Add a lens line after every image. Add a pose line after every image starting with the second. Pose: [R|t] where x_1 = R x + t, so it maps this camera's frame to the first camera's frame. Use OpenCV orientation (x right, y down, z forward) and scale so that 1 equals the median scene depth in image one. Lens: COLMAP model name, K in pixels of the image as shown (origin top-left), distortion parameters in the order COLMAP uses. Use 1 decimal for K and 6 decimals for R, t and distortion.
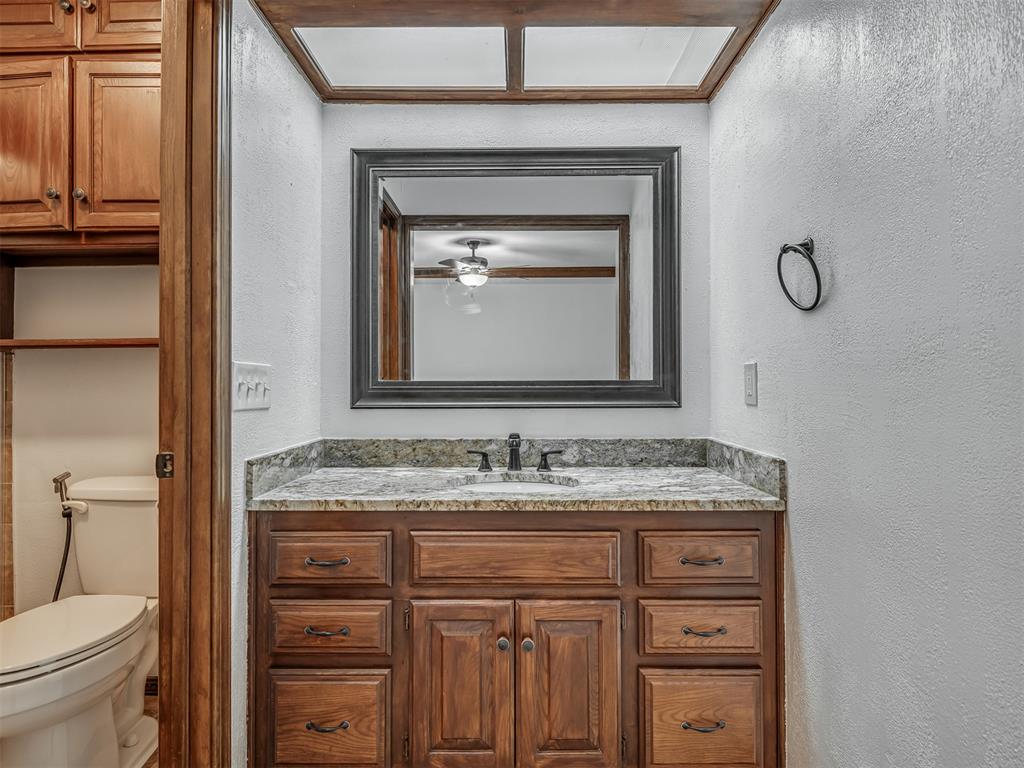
lens RADIAL K [[569.5, 0, 495.4], [0, 569.5, 372.3], [0, 0, 1]] dist [0.001135, -0.001589]
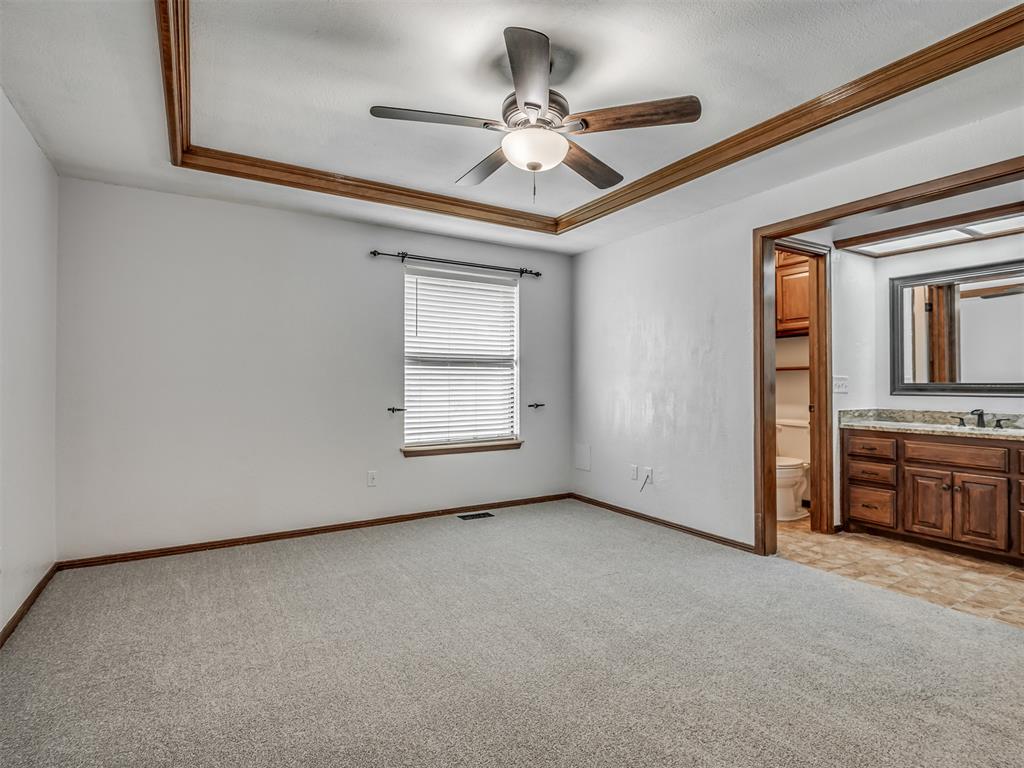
lens RADIAL K [[539.8, 0, 531.6], [0, 539.8, 375.9], [0, 0, 1]] dist [-0.000147, -0.002196]
pose [[0.570662, -0.008221, -0.821144, 0.905813], [0.010160, 0.999944, -0.002950, -0.026961], [0.821122, -0.006659, 0.570714, -1.804113]]
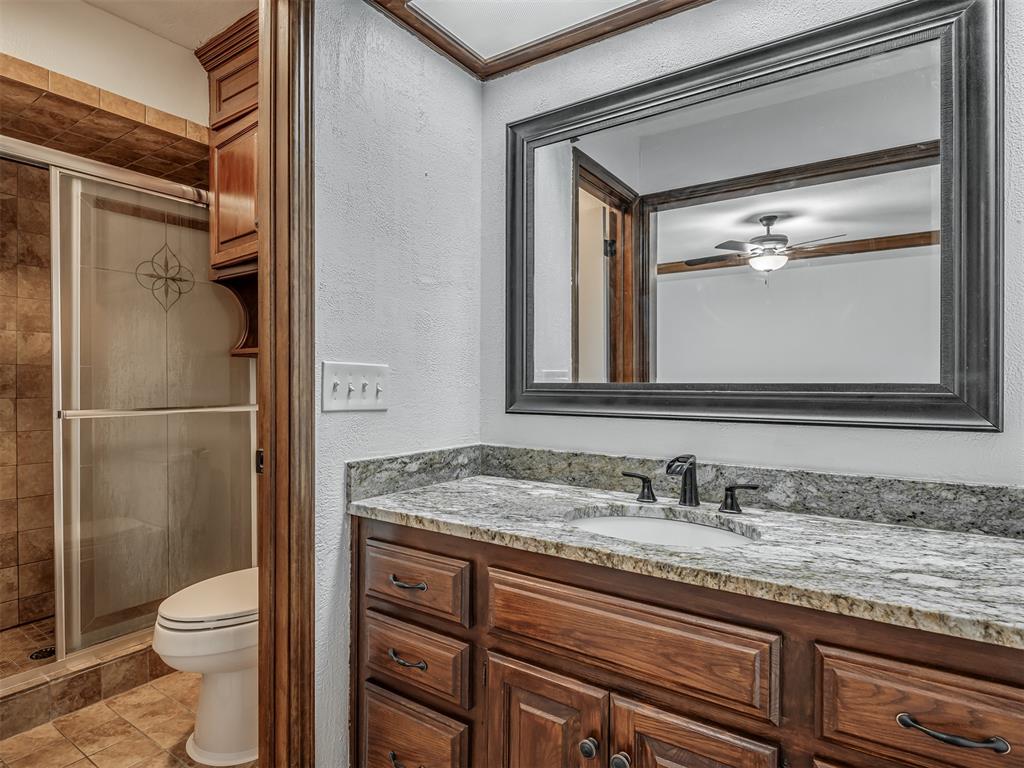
lens RADIAL K [[552.2, 0, 484.7], [0, 552.2, 383.7], [0, 0, 1]] dist [0.004129, -0.009484]
pose [[0.821019, 0.005518, -0.570874, 0.293525], [0.002501, 0.999909, 0.013262, 0.007095], [0.570895, -0.012317, 0.820931, 0.350408]]
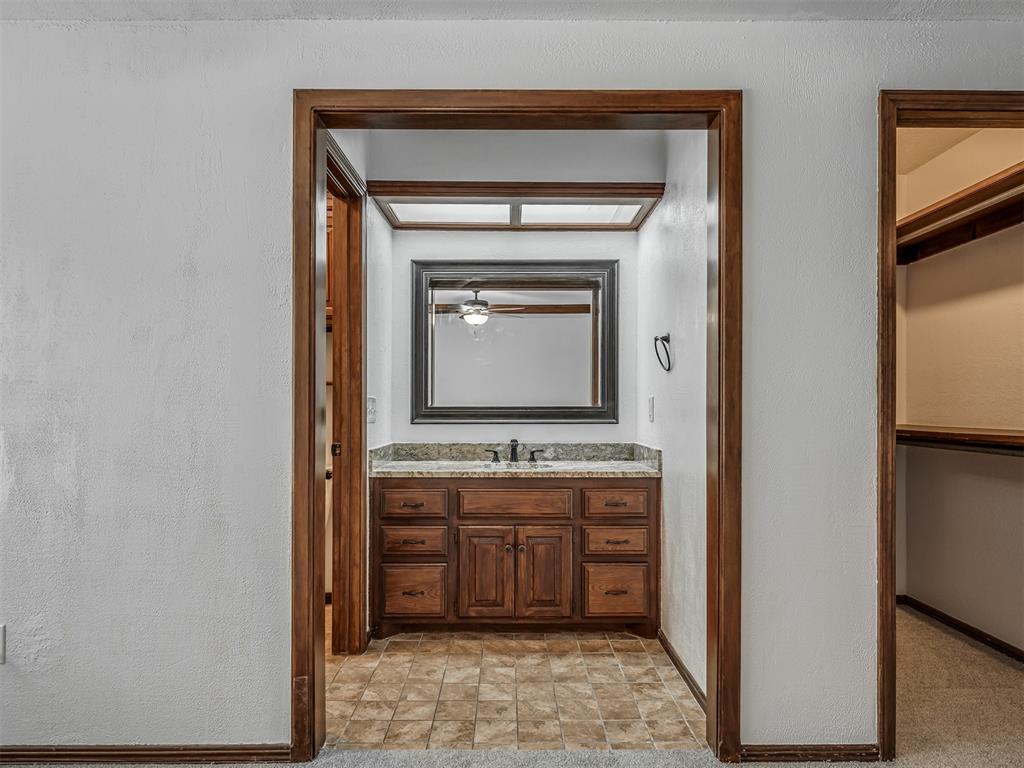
lens RADIAL K [[627.0, 0, 508.6], [0, 627.0, 399.9], [0, 0, 1]] dist [0.002399, -0.000330]
pose [[0.999400, 0.003119, 0.034493, -0.056892], [-0.003318, 0.999978, 0.005730, -0.018415], [-0.034475, -0.005841, 0.999388, -1.009941]]
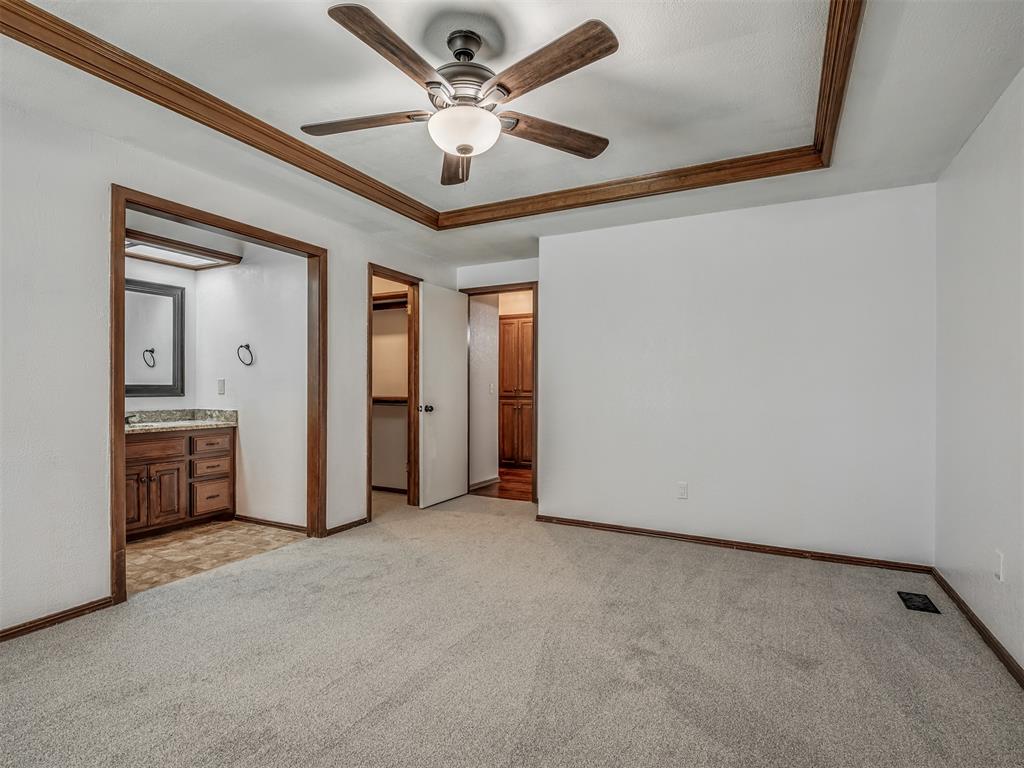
lens RADIAL K [[521.5, 0, 511.8], [0, 521.5, 389.5], [0, 0, 1]] dist [0.000488, -0.000123]
pose [[0.429554, -0.002488, 0.903038, -1.458510], [-0.016347, 0.999811, 0.010530, -0.017569], [-0.902893, -0.019285, 0.429432, -1.629487]]
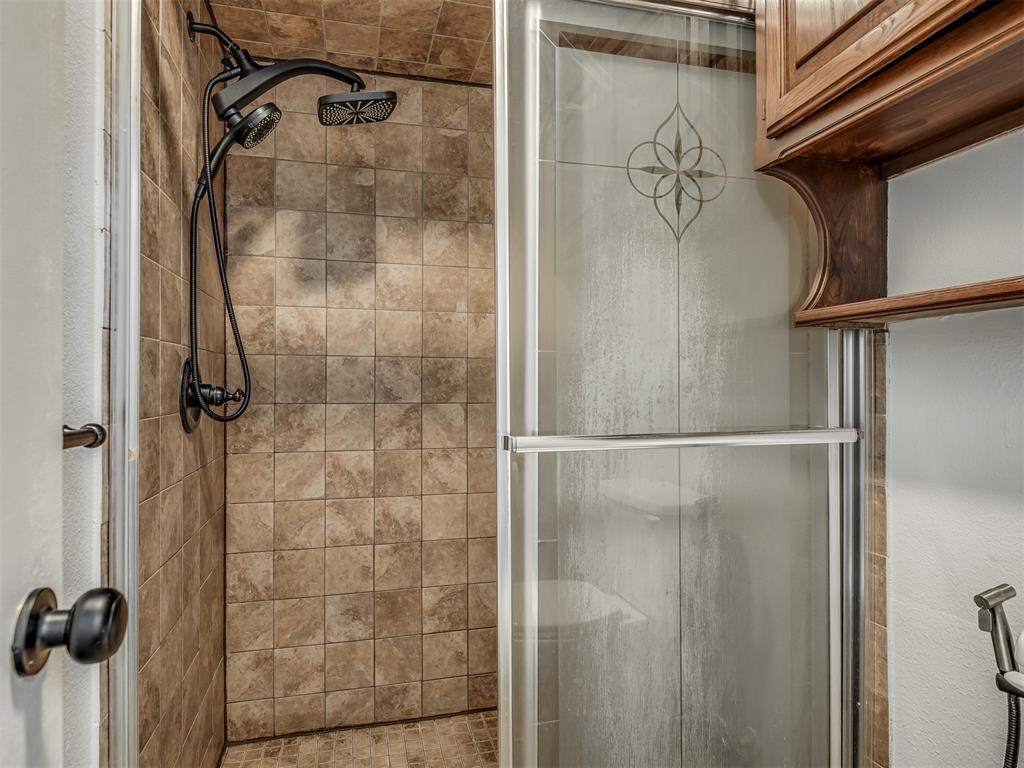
lens RADIAL K [[544.6, 0, 508.6], [0, 544.6, 381.3], [0, 0, 1]] dist [-0.000320, -0.000843]
pose [[0.277884, 0.002660, -0.960611, -0.567823], [0.008512, 0.999950, 0.005231, 0.014362], [0.960577, -0.009630, 0.277848, 0.642232]]
